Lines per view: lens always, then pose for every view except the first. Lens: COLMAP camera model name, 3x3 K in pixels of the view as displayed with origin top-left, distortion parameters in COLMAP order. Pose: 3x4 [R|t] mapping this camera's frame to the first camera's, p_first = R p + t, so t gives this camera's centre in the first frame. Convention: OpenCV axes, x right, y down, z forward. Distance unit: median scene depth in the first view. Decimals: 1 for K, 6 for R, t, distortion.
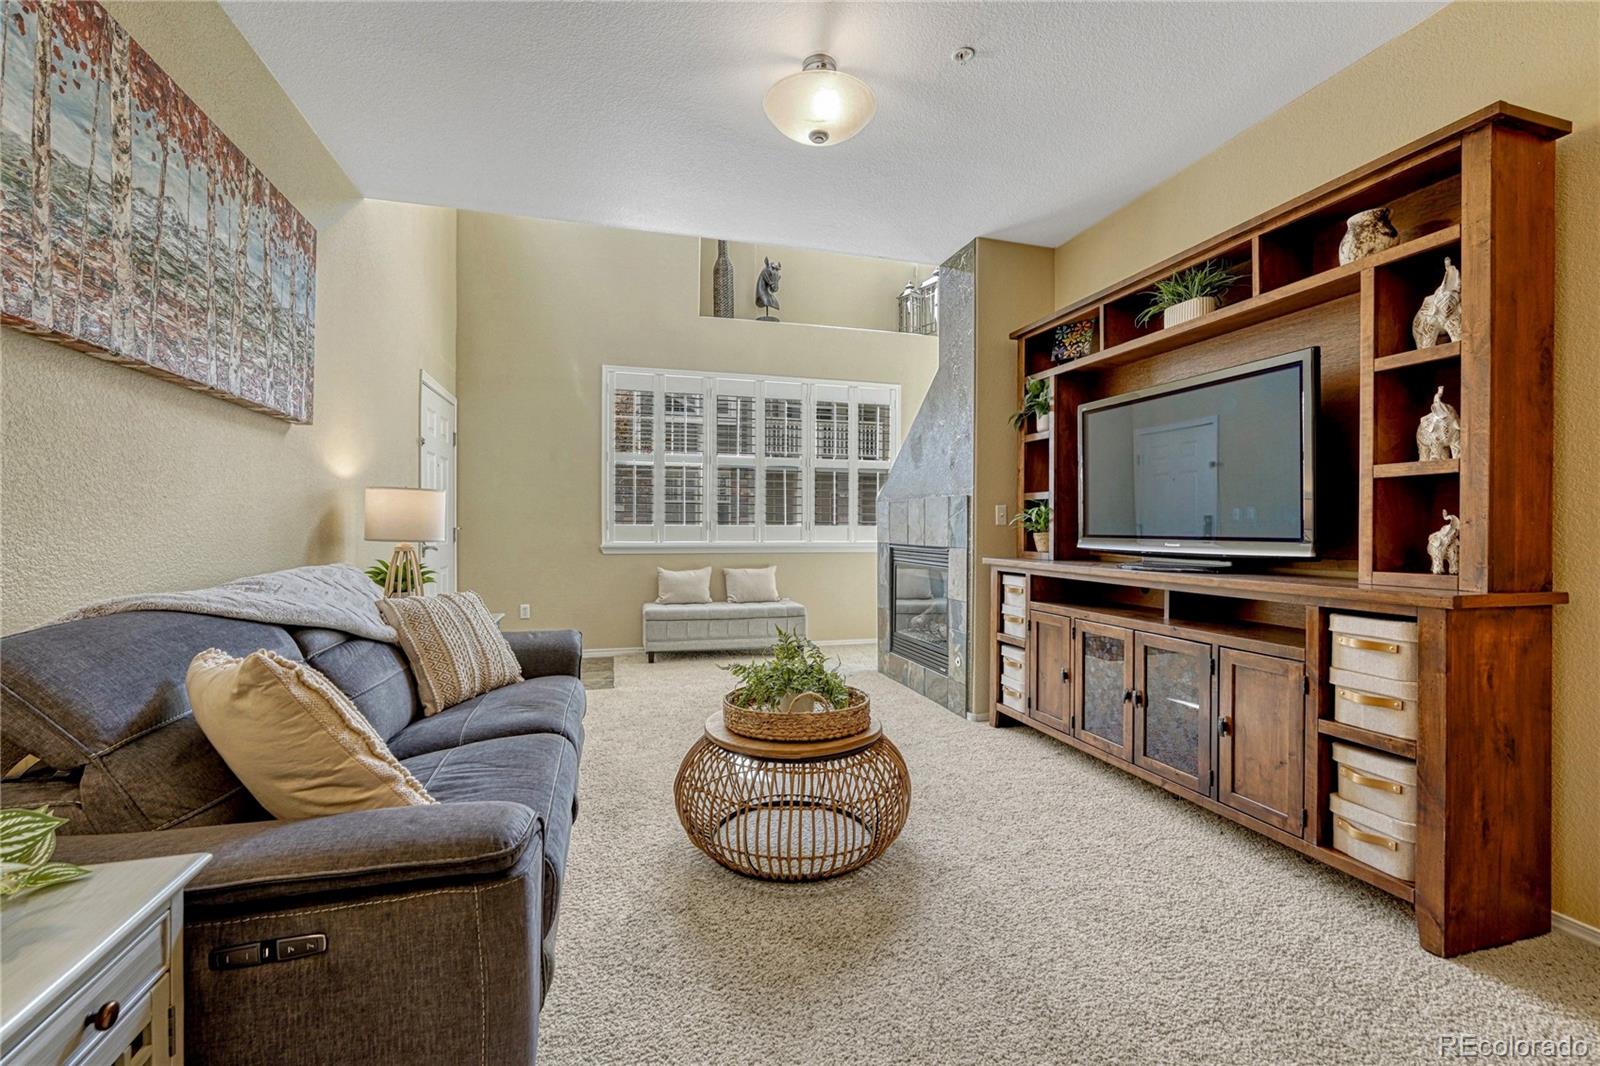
lens RADIAL K [[667.2, 0, 770.1], [0, 667.2, 522.1], [0, 0, 1]] dist [-0.011080, 0.001151]
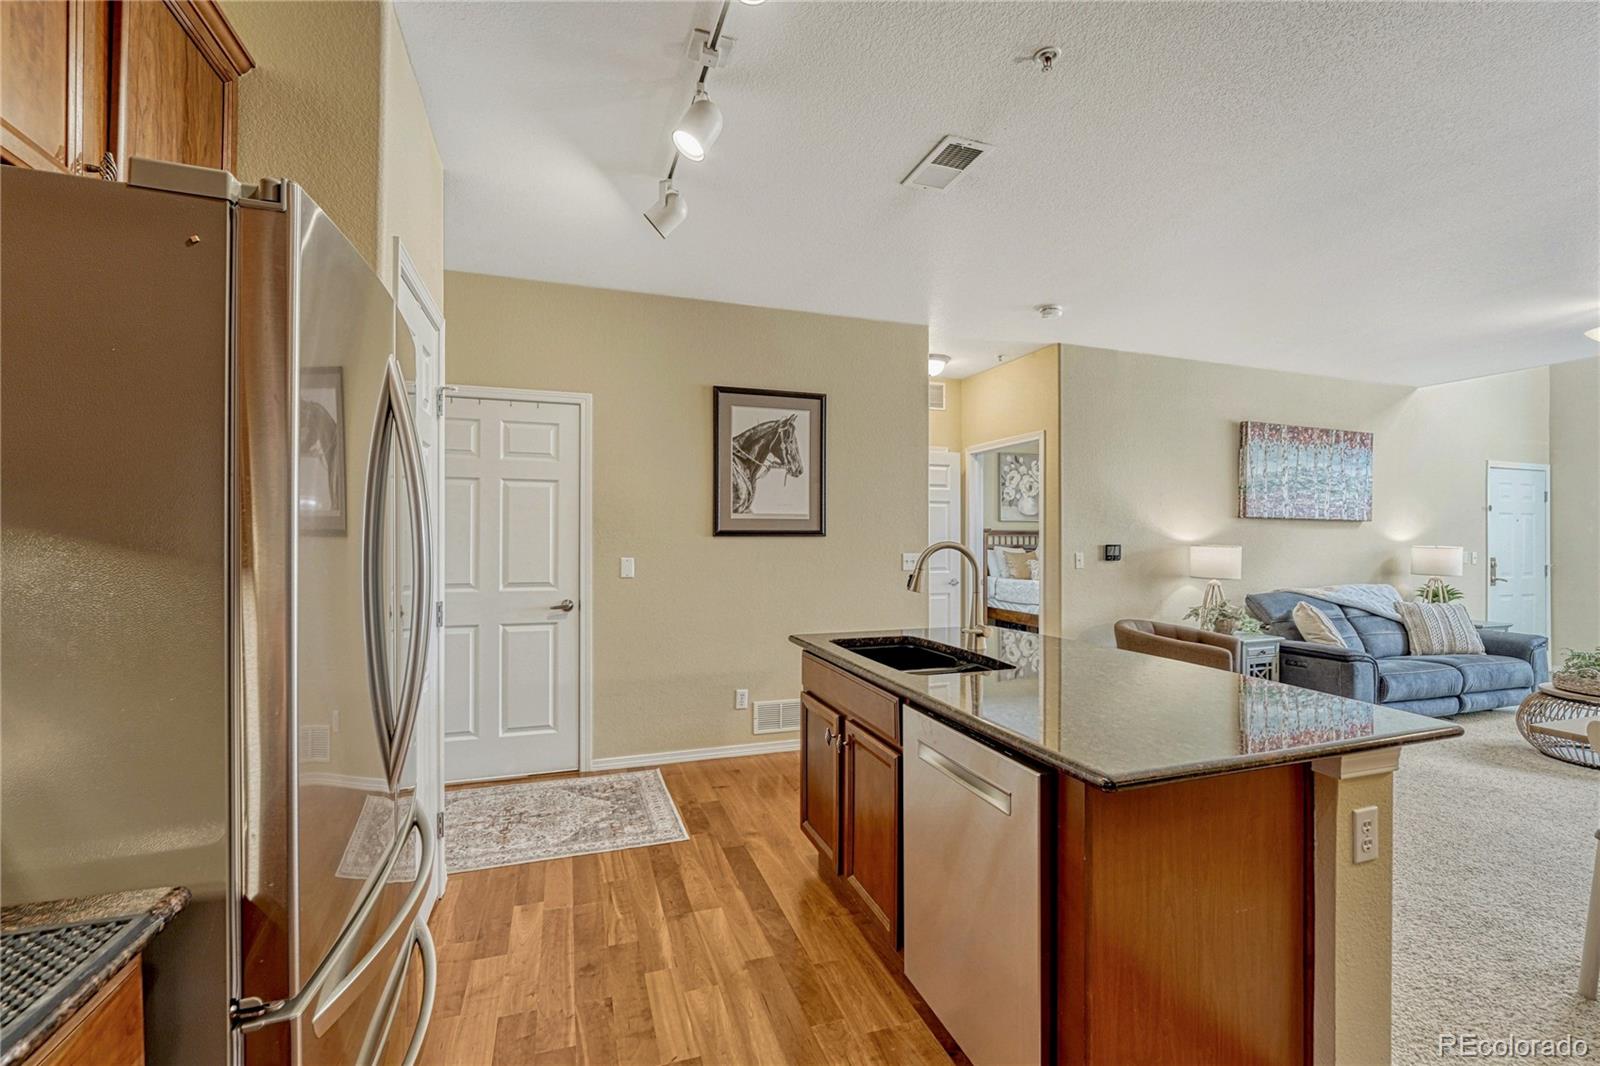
lens RADIAL K [[667.2, 0, 834.3], [0, 667.2, 532.0], [0, 0, 1]] dist [-0.011080, 0.001151]
pose [[0.093387, -0.011998, -0.995558, 1.115419], [-0.000759, 0.999926, -0.012121, -0.067685], [0.995630, 0.001887, 0.093371, -0.829045]]
